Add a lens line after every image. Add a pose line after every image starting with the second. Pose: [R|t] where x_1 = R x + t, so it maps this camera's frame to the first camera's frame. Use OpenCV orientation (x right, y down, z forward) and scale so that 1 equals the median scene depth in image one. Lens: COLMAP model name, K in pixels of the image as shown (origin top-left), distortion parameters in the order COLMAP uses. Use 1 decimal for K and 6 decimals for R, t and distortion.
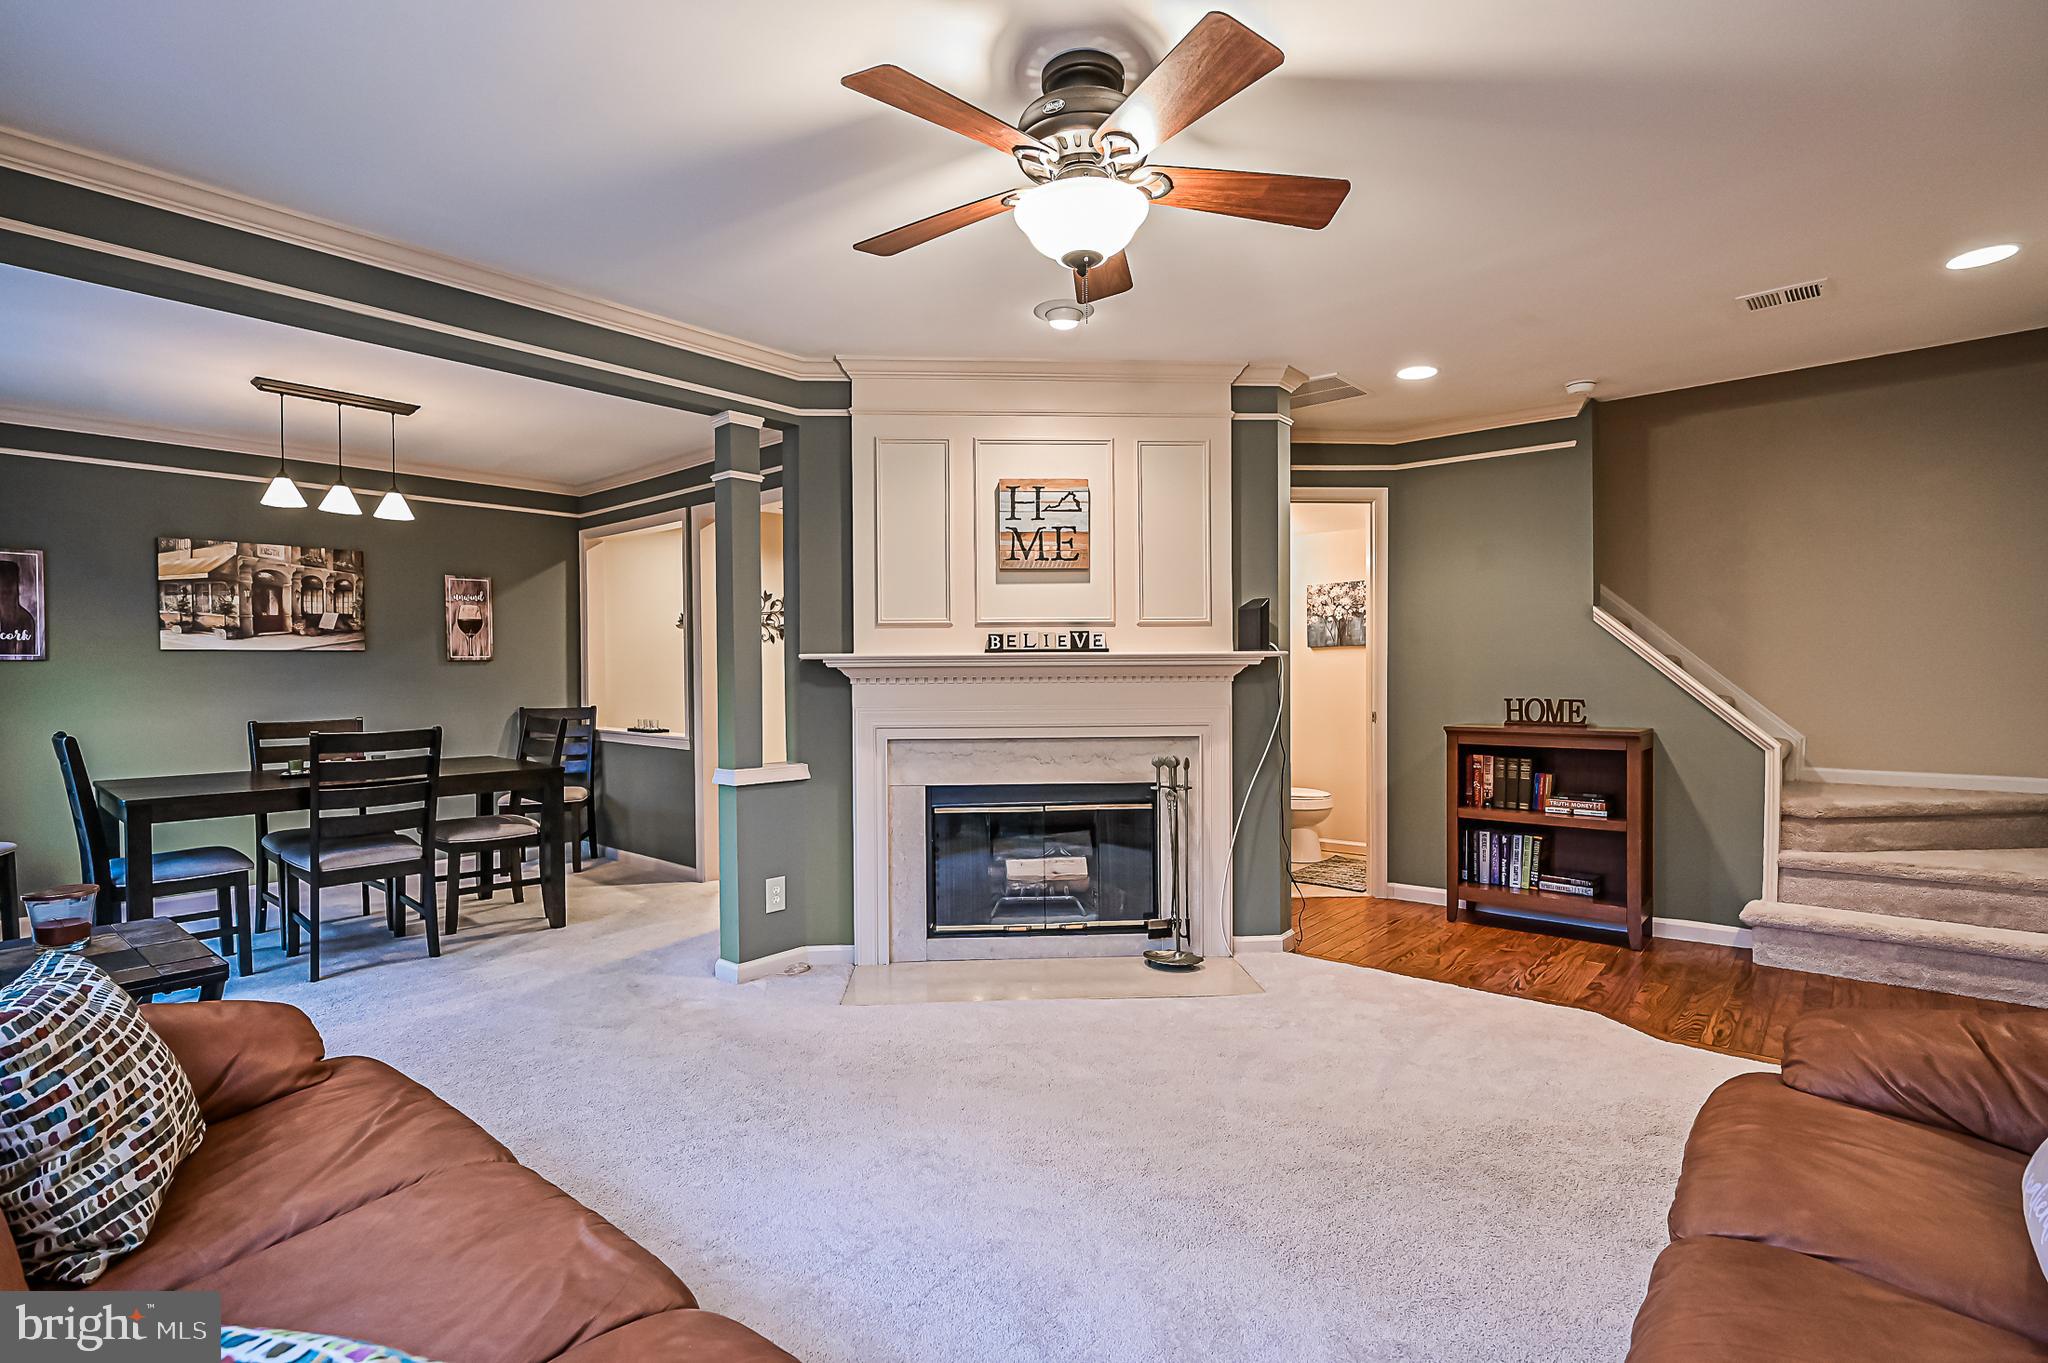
lens RADIAL K [[977.5, 0, 1022.6], [0, 977.5, 686.7], [0, 0, 1]] dist [0.004020, -0.001194]
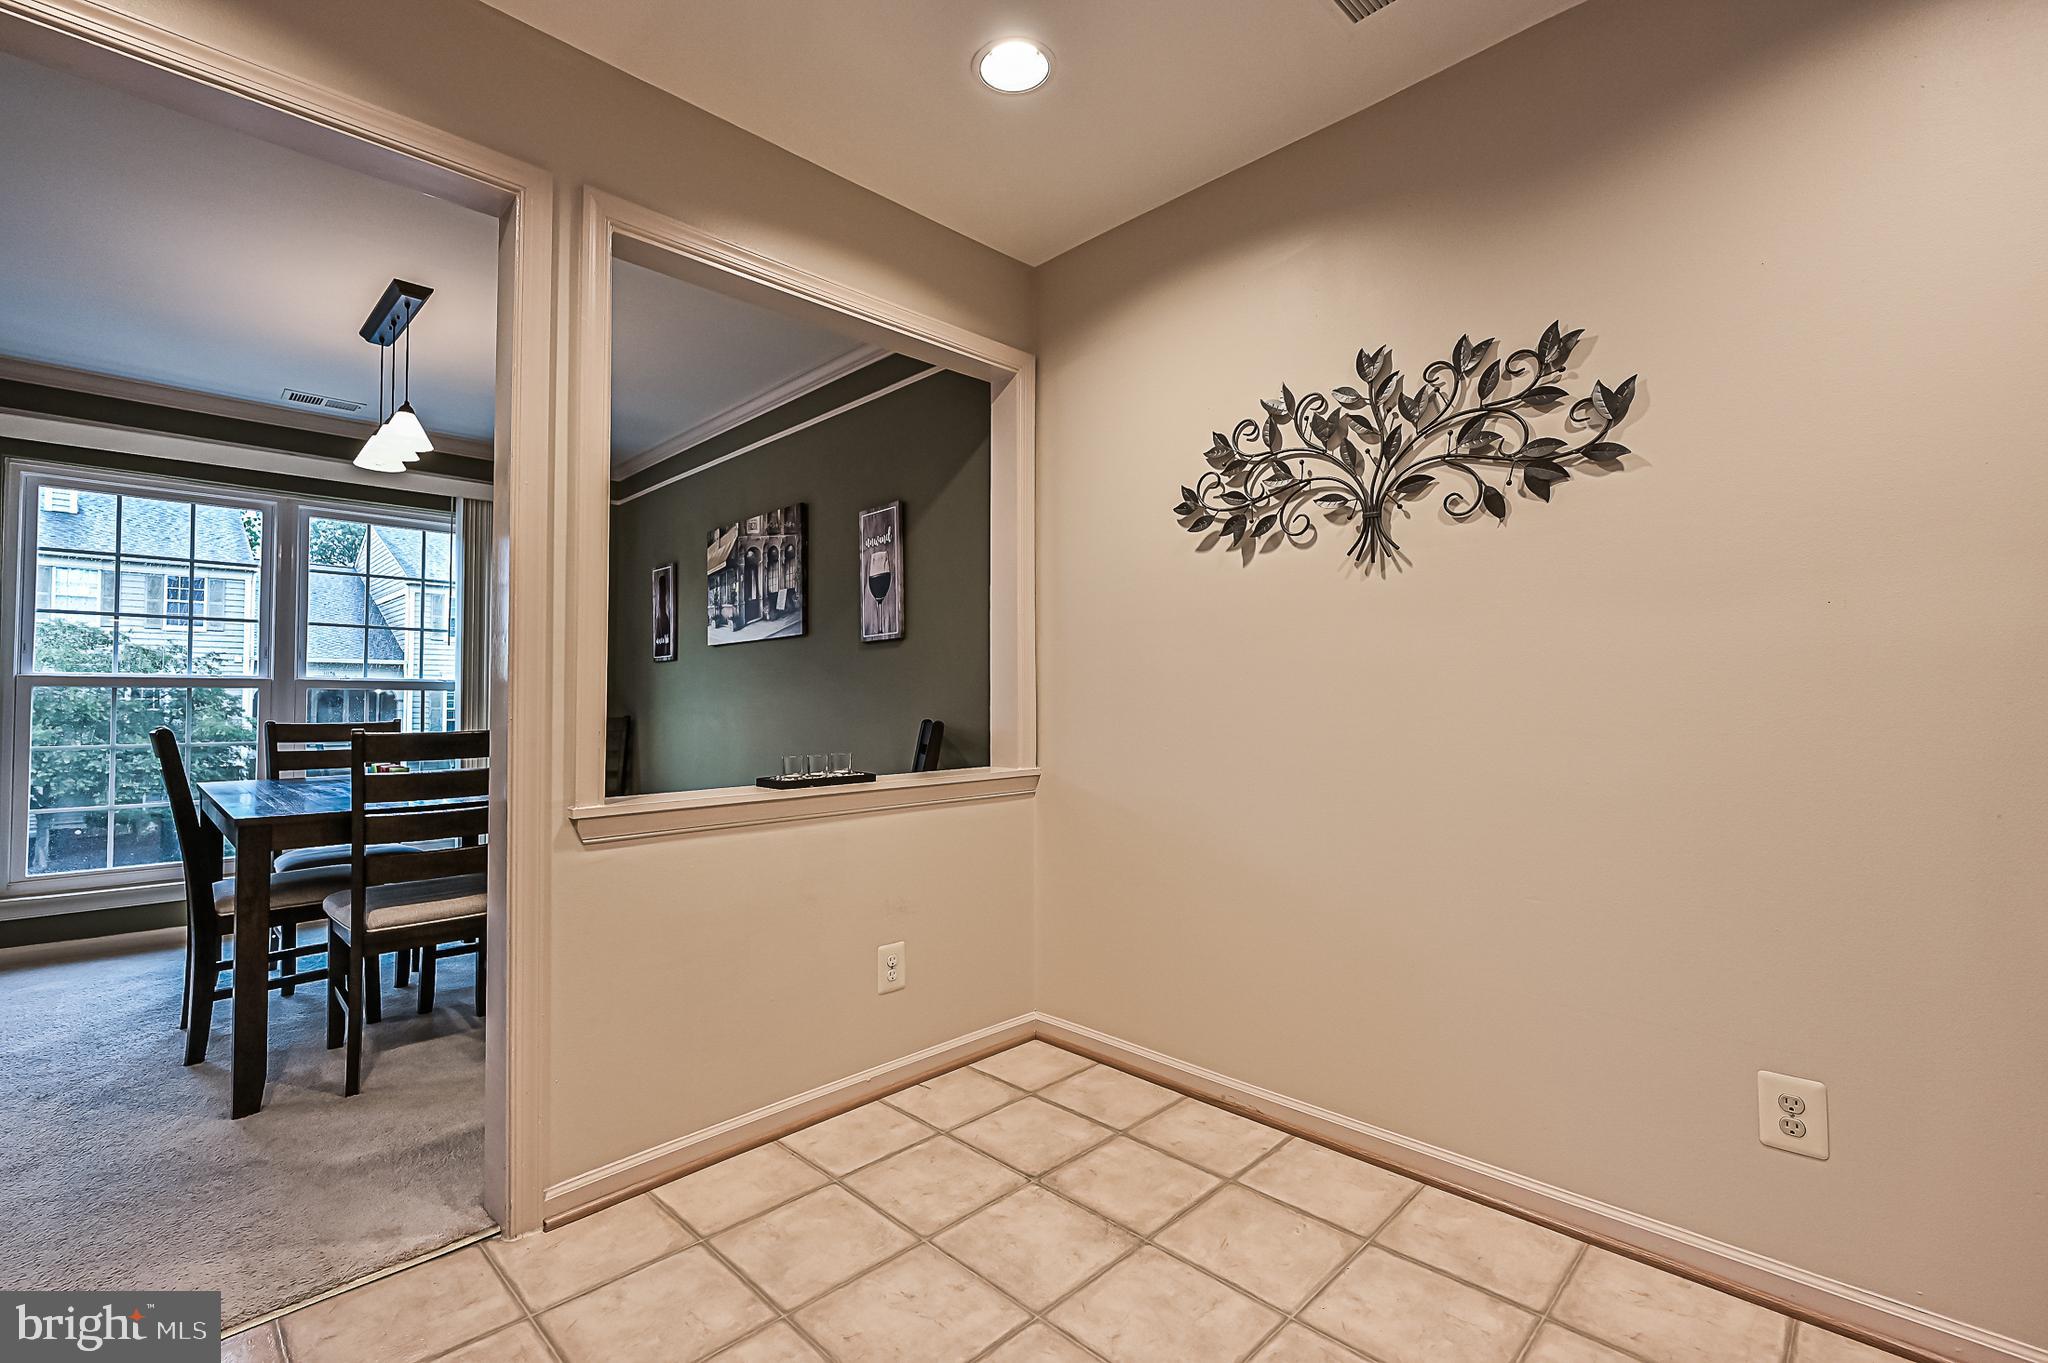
lens RADIAL K [[916.4, 0, 990.2], [0, 916.4, 655.9], [0, 0, 1]] dist [-0.002403, 0.001214]
pose [[-0.076938, -0.039135, -0.996268, 0.011007], [-0.003980, 0.999233, -0.038944, 0.007010], [0.997028, 0.000969, -0.077034, 1.504709]]
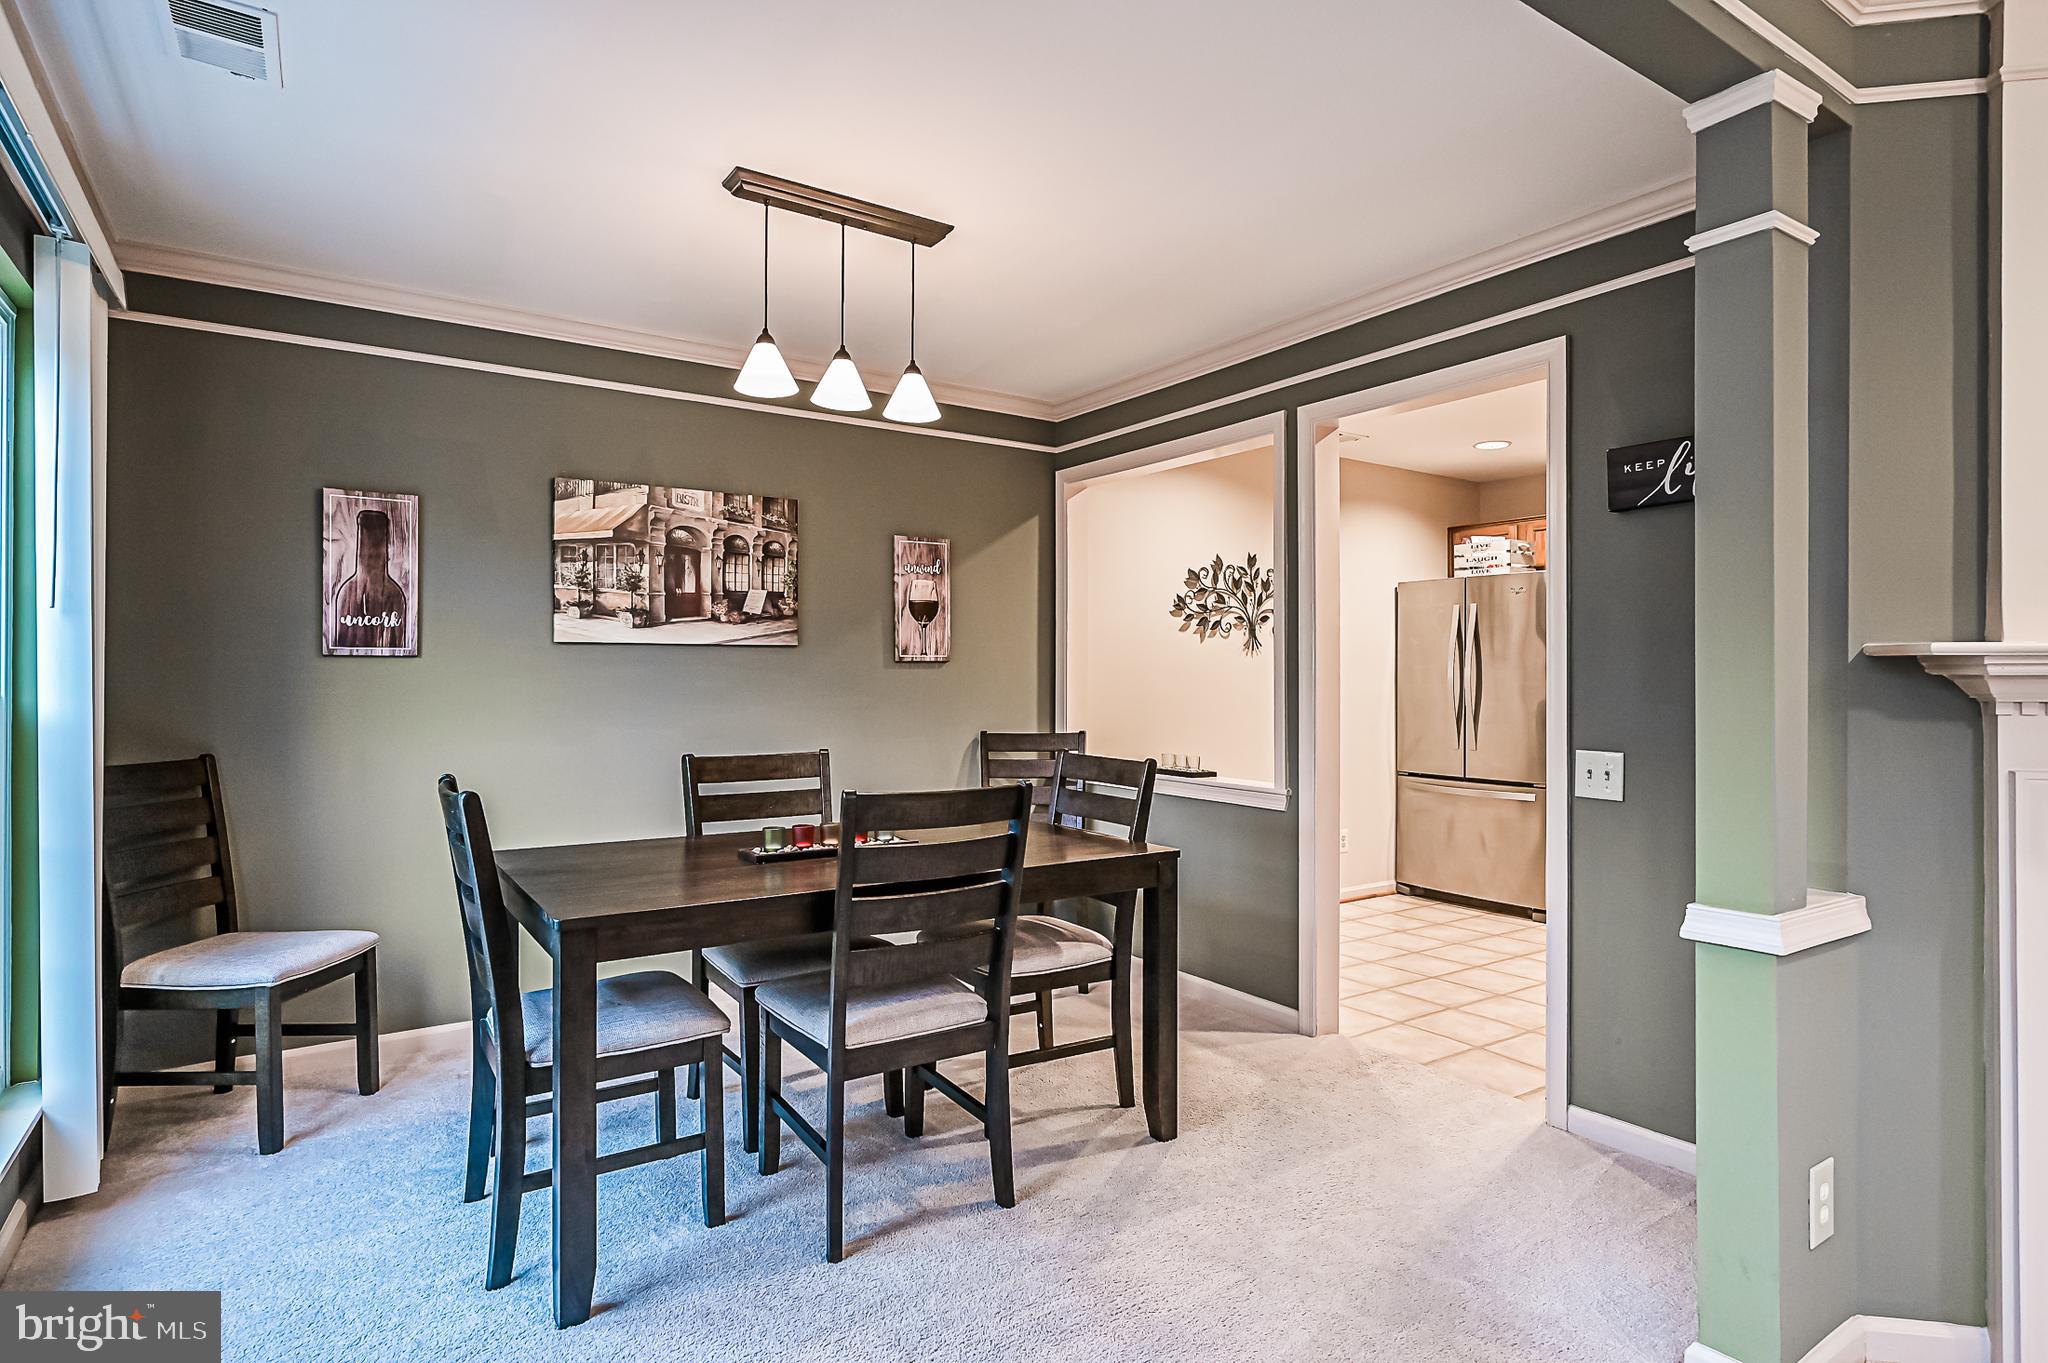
lens RADIAL K [[1084.4, 0, 1026.3], [0, 1084.4, 673.9], [0, 0, 1]] dist [-0.004658, 0.001067]
pose [[0.968732, 0.007209, -0.248005, -0.416914], [-0.012663, 0.999712, -0.020402, -0.004966], [0.247786, 0.022904, 0.968544, 0.391909]]
